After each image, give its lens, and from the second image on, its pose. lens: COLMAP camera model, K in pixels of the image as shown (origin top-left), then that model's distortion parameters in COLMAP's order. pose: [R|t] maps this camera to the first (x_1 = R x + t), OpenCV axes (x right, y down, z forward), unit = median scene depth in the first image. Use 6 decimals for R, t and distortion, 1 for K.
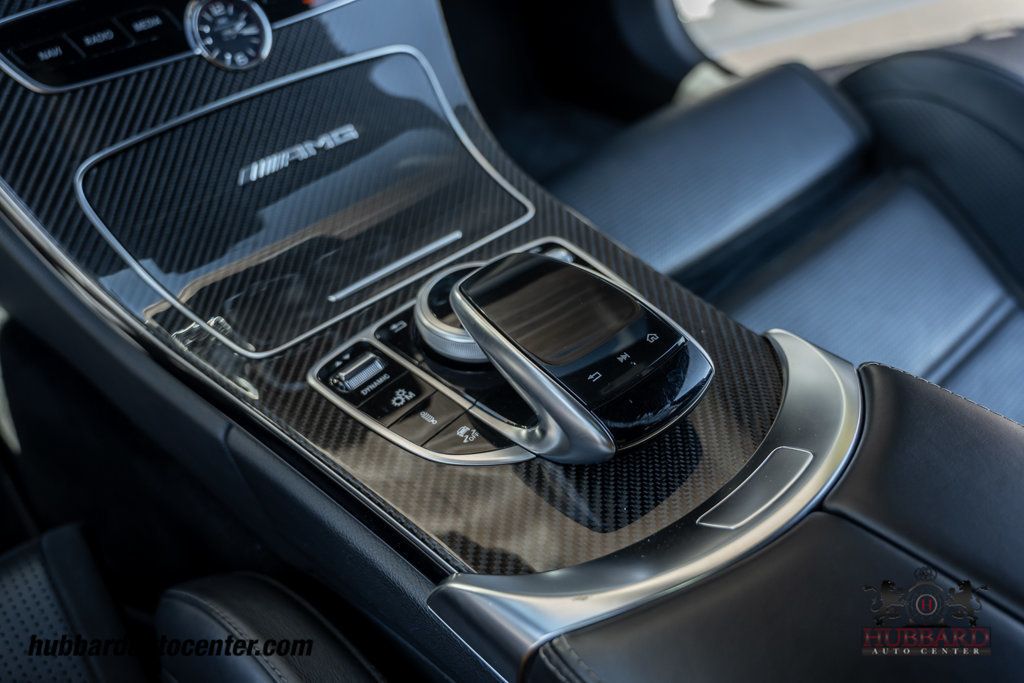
lens RADIAL K [[828.6, 0, 507.5], [0, 828.6, 345.1], [0, 0, 1]] dist [-0.010045, -0.009287]
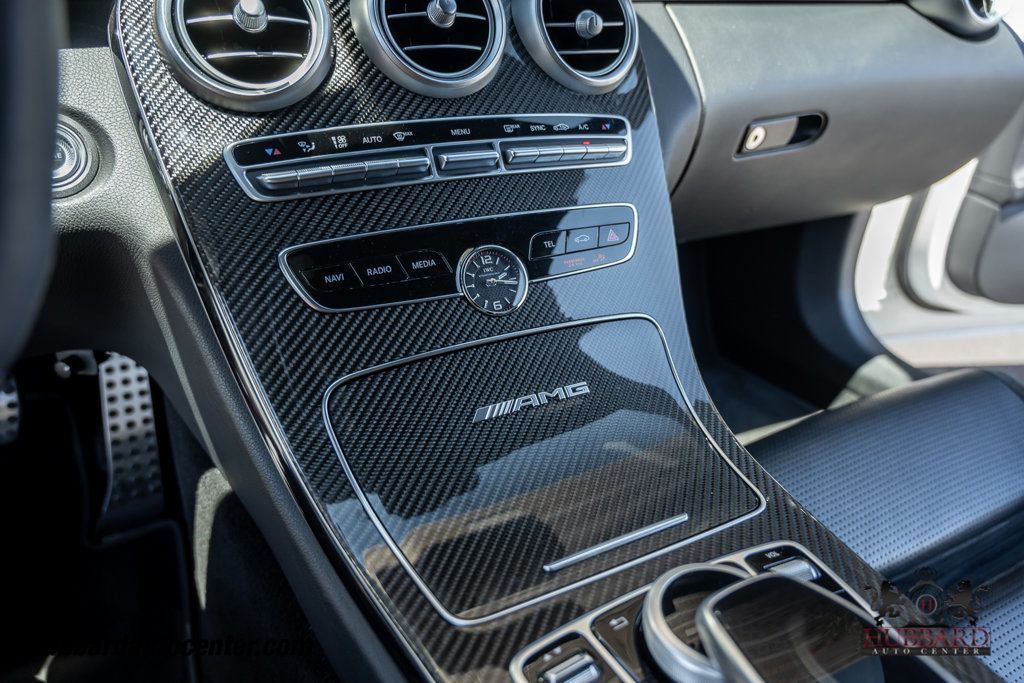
lens RADIAL K [[701.5, 0, 506.0], [0, 701.5, 337.7], [0, 0, 1]] dist [-0.031547, 0.016739]
pose [[0.966713, 0.155659, -0.203067, -0.132428], [-0.205208, 0.945728, -0.251968, -0.090040], [0.152825, 0.285252, 0.946190, 0.178593]]
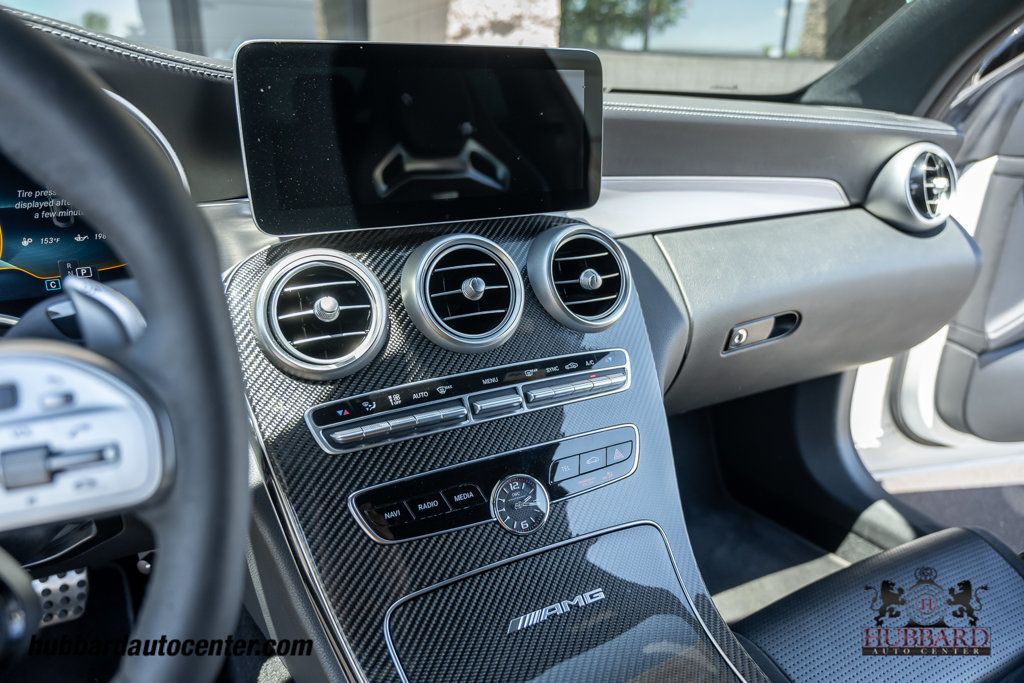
lens RADIAL K [[701.5, 0, 503.6], [0, 701.5, 336.9], [0, 0, 1]] dist [-0.031547, 0.016739]
pose [[0.965571, 0.094040, -0.242549, -0.128931], [-0.185518, 0.902532, -0.388611, -0.197514], [0.182363, 0.420229, 0.888905, -0.087573]]
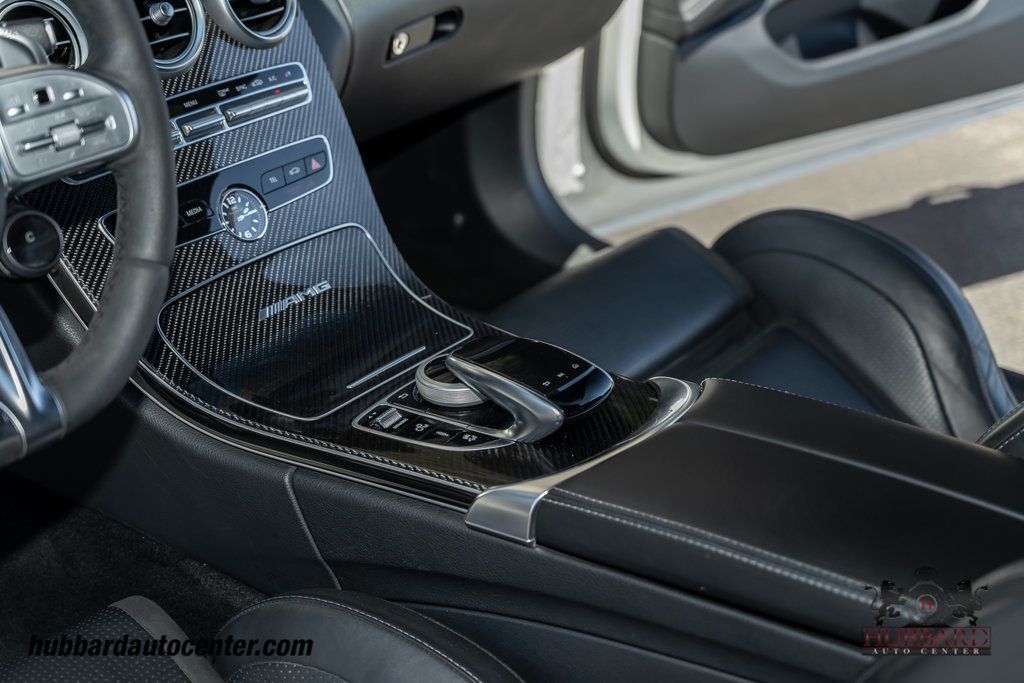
lens RADIAL K [[1669.8, 0, 510.0], [0, 1669.8, 344.5], [0, 0, 1]] dist [-0.006067, 0.000000]
pose [[0.982543, -0.055146, 0.177677, -0.427537], [0.104178, 0.954363, -0.279889, 0.675221], [-0.154134, 0.293513, 0.943447, -1.688621]]
